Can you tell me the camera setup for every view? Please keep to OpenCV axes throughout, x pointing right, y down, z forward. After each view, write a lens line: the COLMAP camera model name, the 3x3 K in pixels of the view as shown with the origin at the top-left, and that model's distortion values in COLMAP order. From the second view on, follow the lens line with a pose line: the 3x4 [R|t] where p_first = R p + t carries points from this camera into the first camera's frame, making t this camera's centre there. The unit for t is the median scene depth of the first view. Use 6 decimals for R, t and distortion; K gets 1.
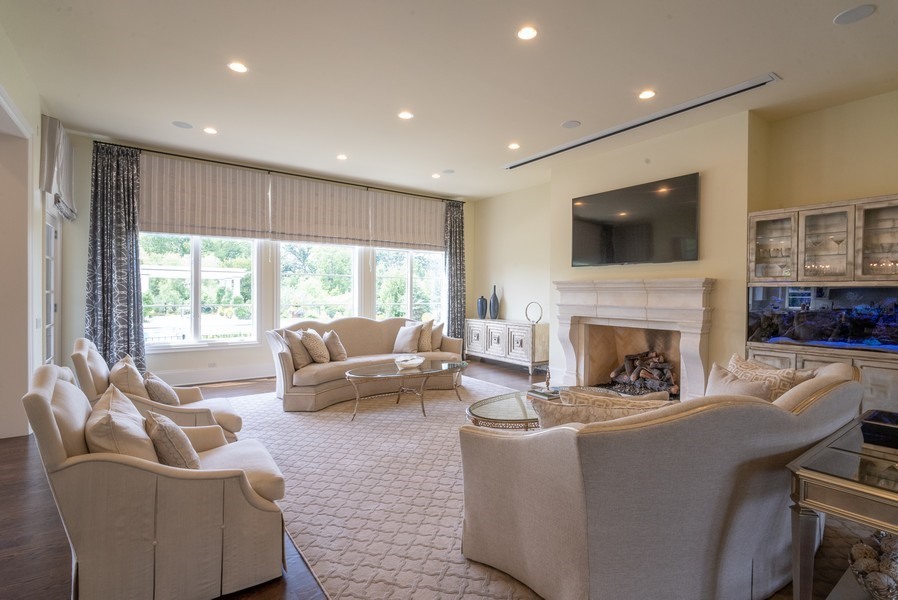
lens RADIAL K [[423.9, 0, 449.9], [0, 423.9, 299.2], [0, 0, 1]] dist [-0.000979, 0.000058]
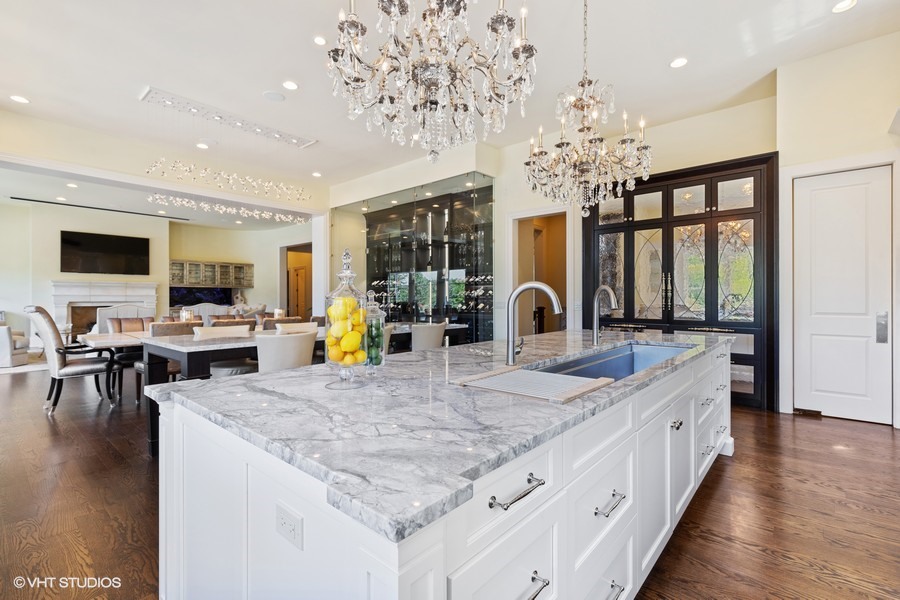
lens RADIAL K [[410.6, 0, 456.0], [0, 410.6, 295.7], [0, 0, 1]] dist [0.005193, -0.000412]
pose [[-0.234071, 0.000708, 0.972219, -1.727525], [0.019594, 0.999800, 0.003990, 0.040315], [-0.972022, 0.019983, -0.234038, -0.110184]]
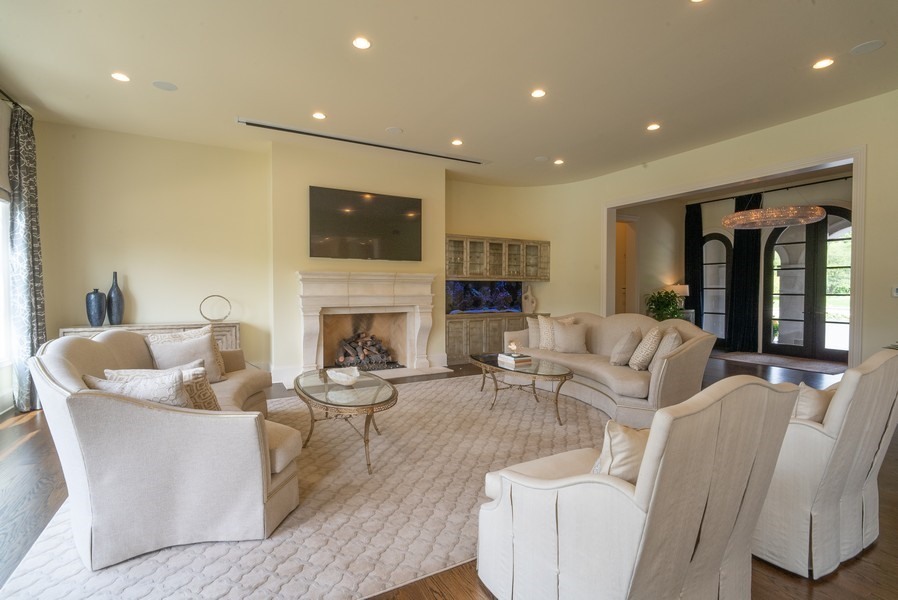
lens RADIAL K [[423.9, 0, 451.3], [0, 423.9, 297.6], [0, 0, 1]] dist [-0.000979, 0.000058]
pose [[0.116429, -0.031539, 0.992698, -0.678063], [0.013709, 0.999451, 0.030146, -0.008932], [-0.993104, 0.010099, 0.116798, 0.613265]]
